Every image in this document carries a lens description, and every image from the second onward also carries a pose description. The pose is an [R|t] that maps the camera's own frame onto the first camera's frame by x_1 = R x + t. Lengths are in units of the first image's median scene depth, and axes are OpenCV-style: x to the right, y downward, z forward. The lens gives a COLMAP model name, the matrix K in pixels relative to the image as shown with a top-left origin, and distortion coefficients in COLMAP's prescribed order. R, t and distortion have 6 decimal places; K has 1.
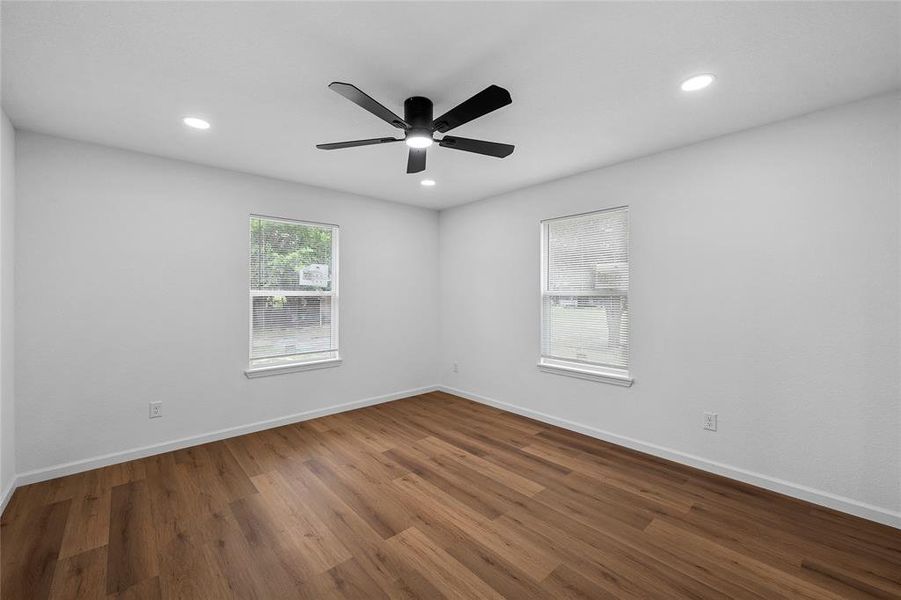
lens RADIAL K [[367.8, 0, 452.4], [0, 367.8, 295.0], [0, 0, 1]] dist [0.000498, -0.000284]
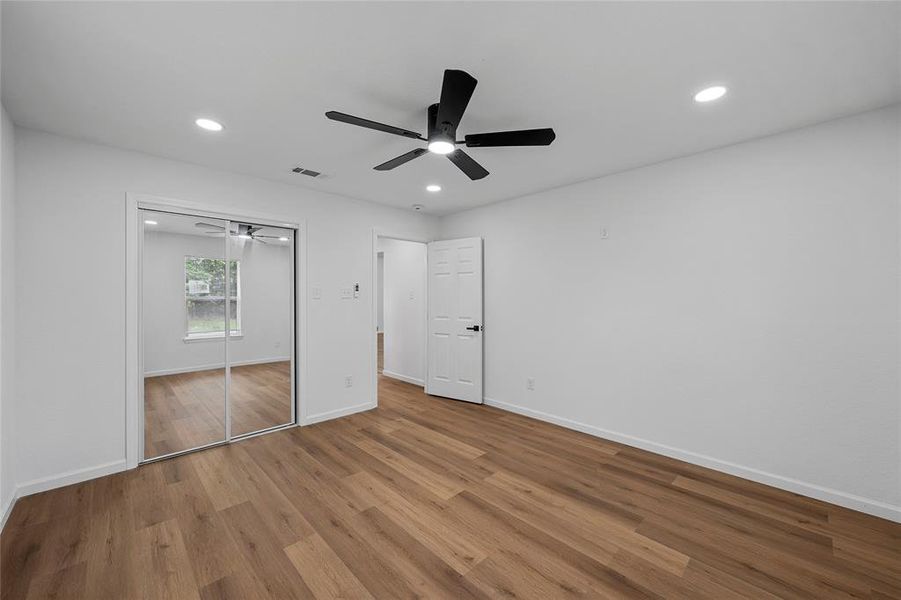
lens RADIAL K [[367.8, 0, 452.4], [0, 367.8, 295.0], [0, 0, 1]] dist [0.000498, -0.000284]
pose [[-0.999426, 0.003954, -0.033632, -0.085558], [0.004119, 0.999980, -0.004839, -0.005352], [0.033612, -0.004975, -0.999423, 1.985204]]
